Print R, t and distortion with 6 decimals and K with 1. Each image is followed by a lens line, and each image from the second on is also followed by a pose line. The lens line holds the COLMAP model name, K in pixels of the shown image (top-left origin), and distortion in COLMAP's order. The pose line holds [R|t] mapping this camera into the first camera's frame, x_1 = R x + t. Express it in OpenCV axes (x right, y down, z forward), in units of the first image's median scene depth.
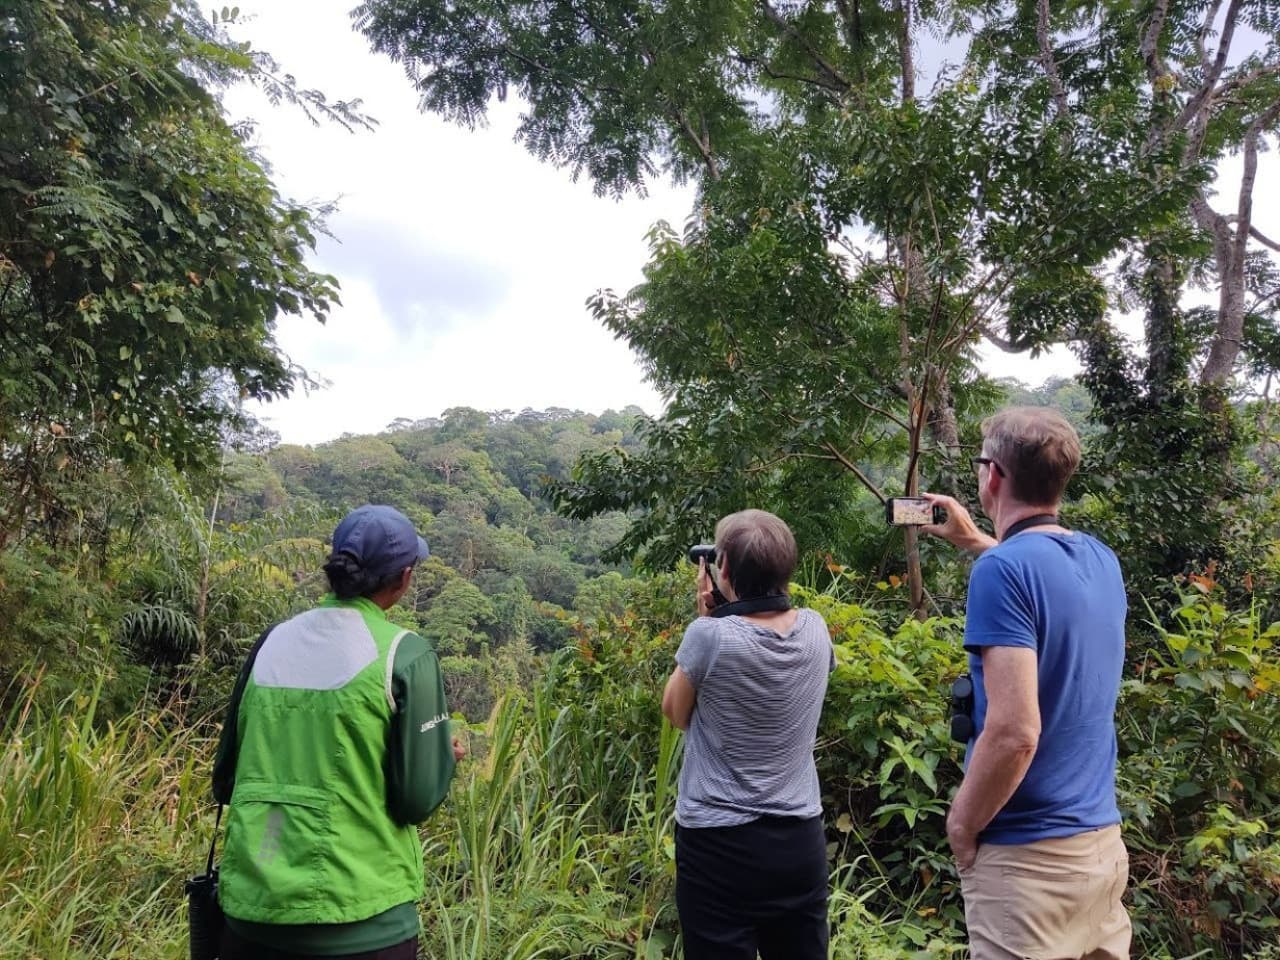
lens RADIAL K [[909.9, 0, 640.0], [0, 909.9, 480.0], [0, 0, 1]] dist [-0.000084, -0.001725]
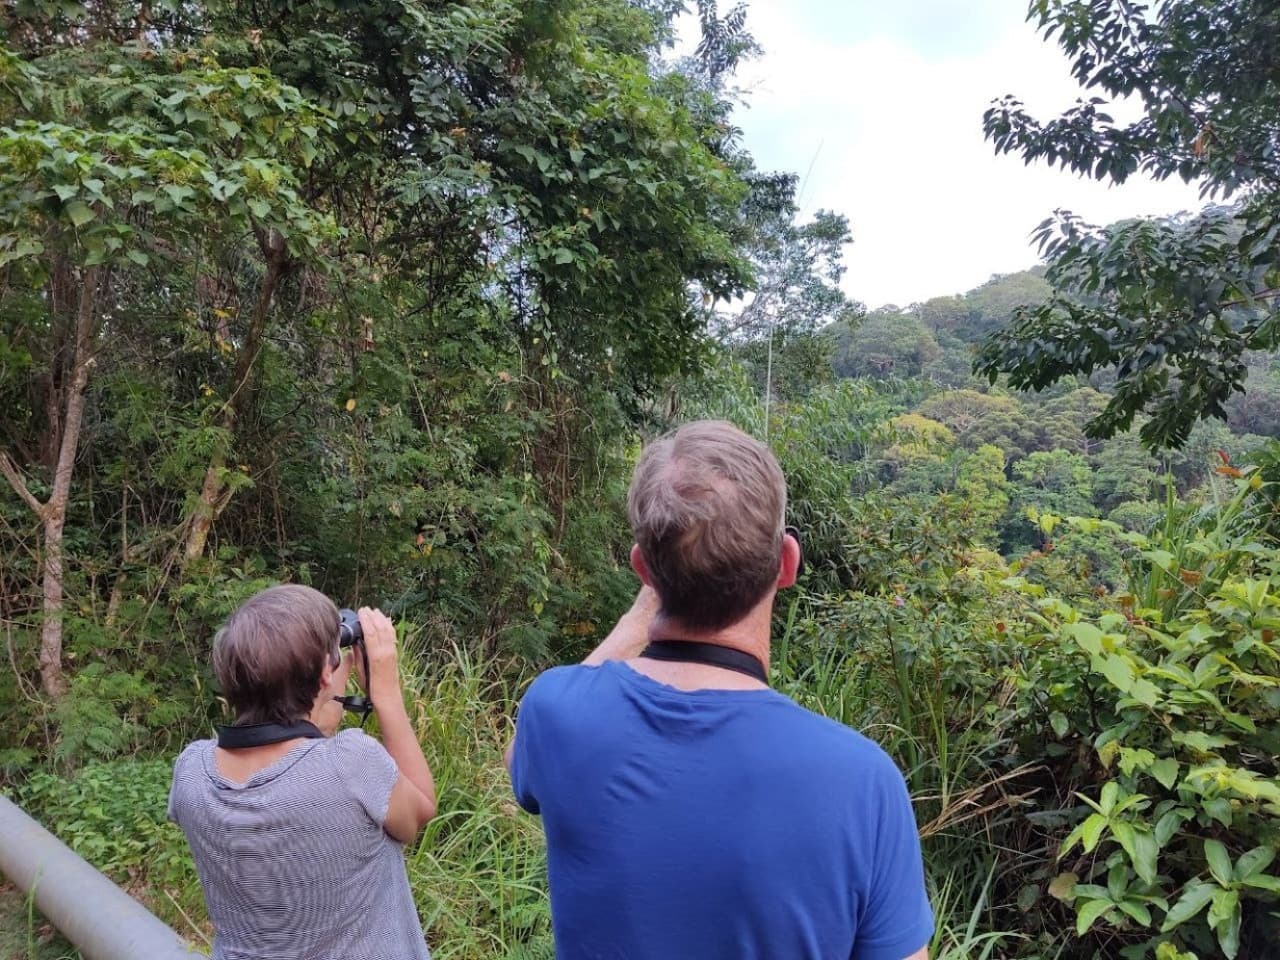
lens RADIAL K [[909.9, 0, 640.0], [0, 909.9, 480.0], [0, 0, 1]] dist [-0.000084, -0.001725]
pose [[0.761143, -0.045383, -0.646994, 0.156345], [0.151225, 0.982472, 0.108991, -0.016376], [0.630708, -0.180799, 0.754665, 0.129947]]
